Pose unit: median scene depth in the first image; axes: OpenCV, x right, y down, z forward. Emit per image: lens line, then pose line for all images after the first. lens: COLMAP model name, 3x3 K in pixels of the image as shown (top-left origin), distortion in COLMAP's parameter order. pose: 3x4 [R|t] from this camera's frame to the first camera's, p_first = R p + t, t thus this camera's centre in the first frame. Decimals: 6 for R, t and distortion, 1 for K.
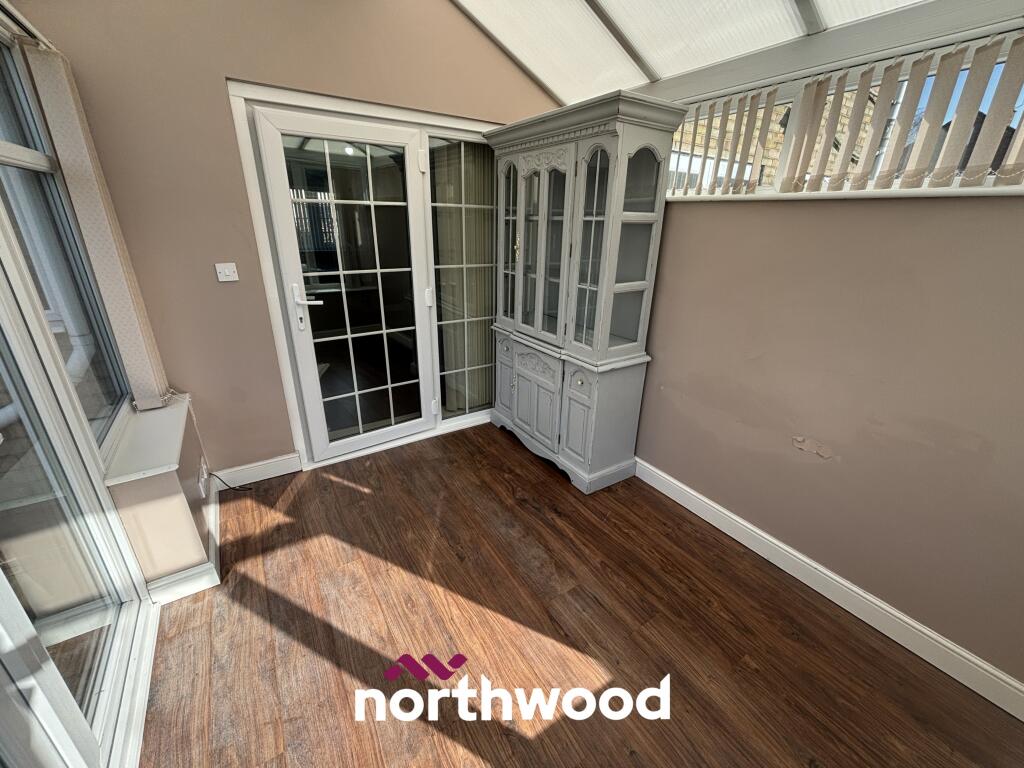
lens RADIAL K [[415.2, 0, 514.6], [0, 415.2, 383.0], [0, 0, 1]] dist [-0.000202, -0.000358]
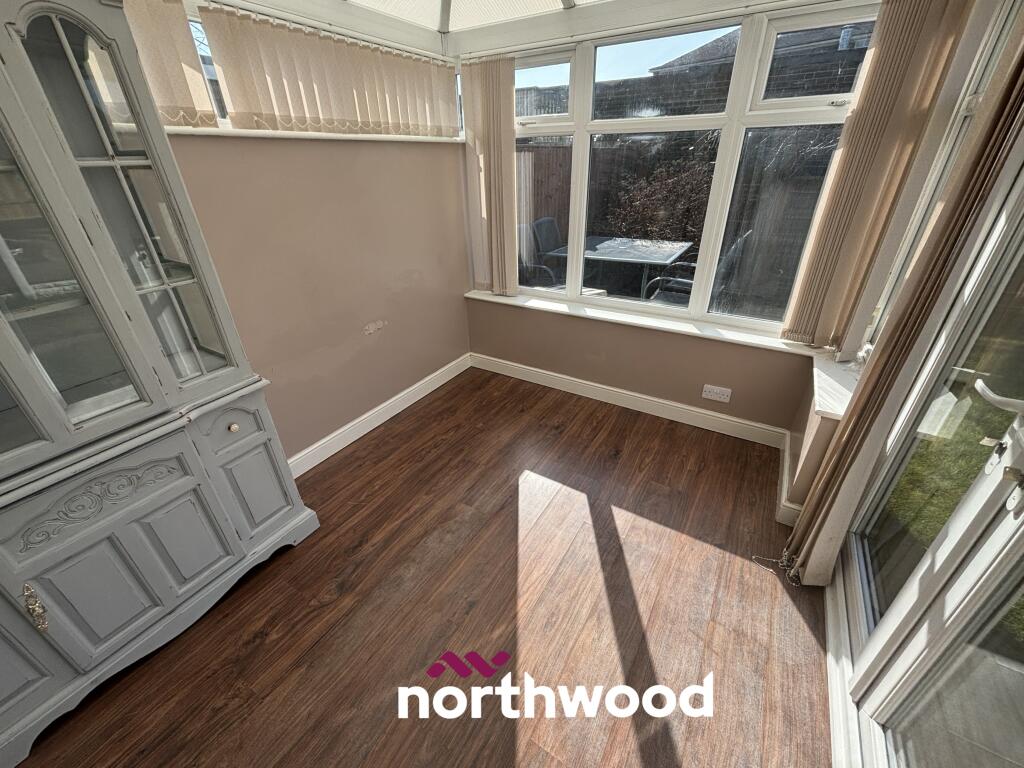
lens RADIAL K [[415.2, 0, 514.6], [0, 415.2, 383.0], [0, 0, 1]] dist [-0.000202, -0.000358]
pose [[-0.432951, -0.439719, 0.786893, -0.585242], [0.343807, 0.726410, 0.595084, -0.327120], [-0.833277, 0.528182, -0.163321, 0.802130]]
